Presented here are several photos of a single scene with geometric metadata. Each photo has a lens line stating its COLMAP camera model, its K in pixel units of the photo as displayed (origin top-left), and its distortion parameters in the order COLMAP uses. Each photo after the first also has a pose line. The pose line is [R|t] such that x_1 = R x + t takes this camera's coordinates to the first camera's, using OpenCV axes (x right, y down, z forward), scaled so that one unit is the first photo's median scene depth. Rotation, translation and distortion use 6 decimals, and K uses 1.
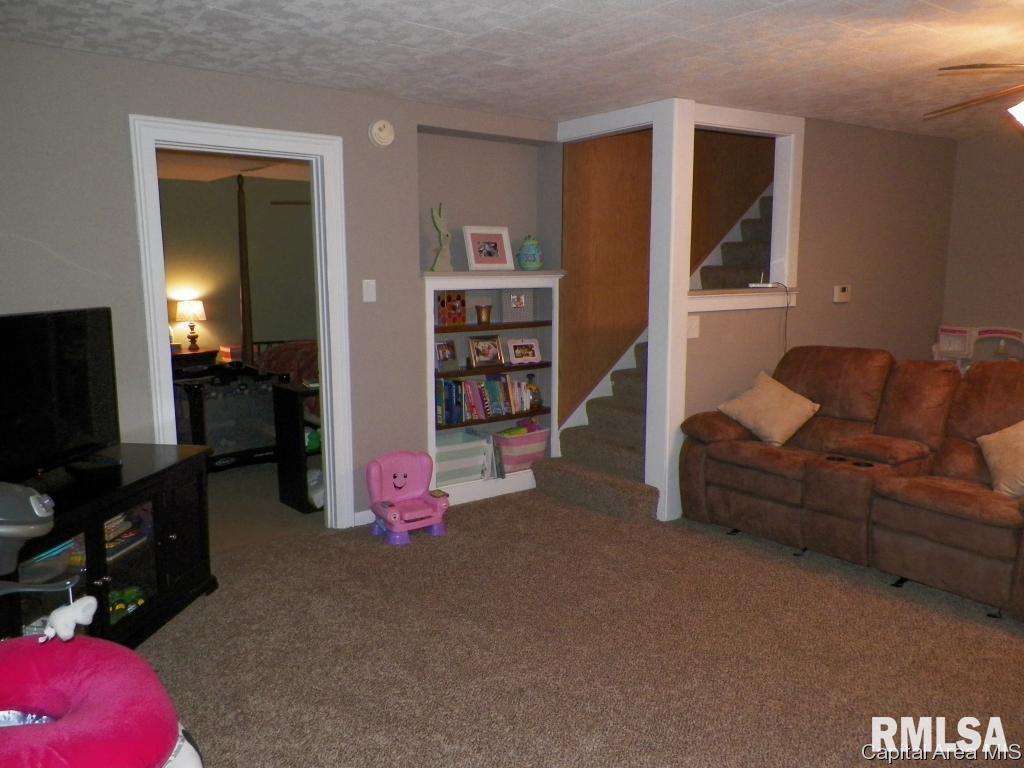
lens RADIAL K [[788.1, 0, 512.0], [0, 788.1, 384.0], [0, 0, 1]] dist [0.046970, -0.028548]
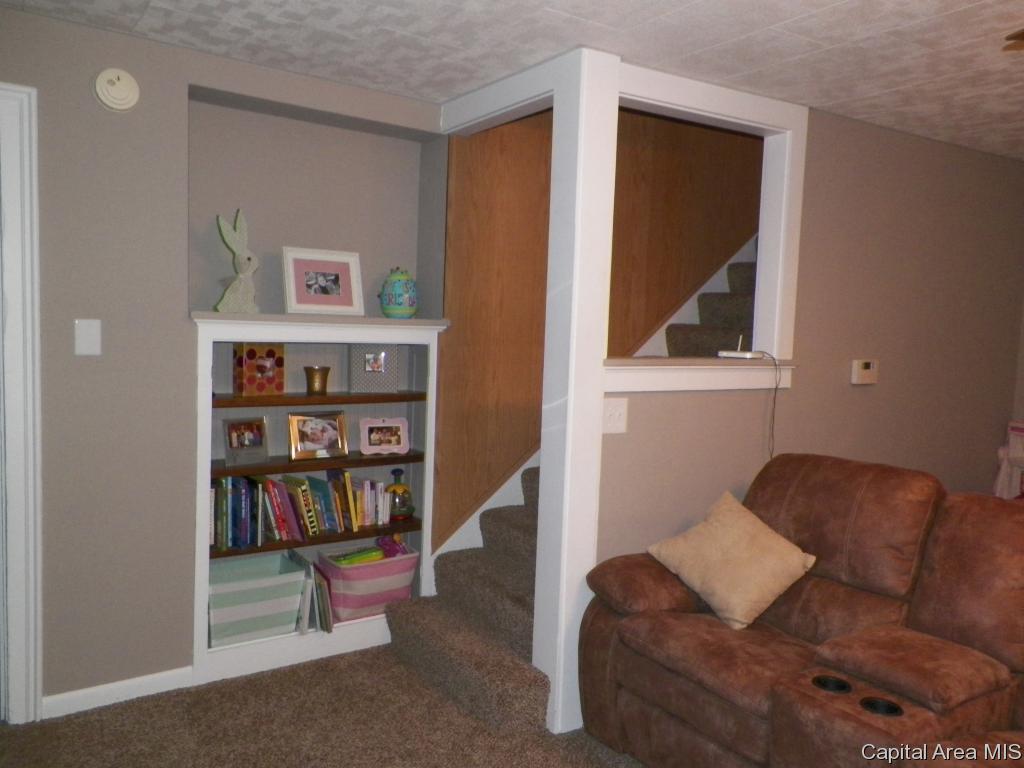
lens RADIAL K [[788.1, 0, 512.0], [0, 788.1, 384.0], [0, 0, 1]] dist [0.046970, -0.028548]
pose [[0.997883, 0.042645, -0.049096, 0.165709], [-0.046001, 0.996529, -0.069387, -0.046875], [0.045966, 0.071498, 0.996381, 0.345829]]
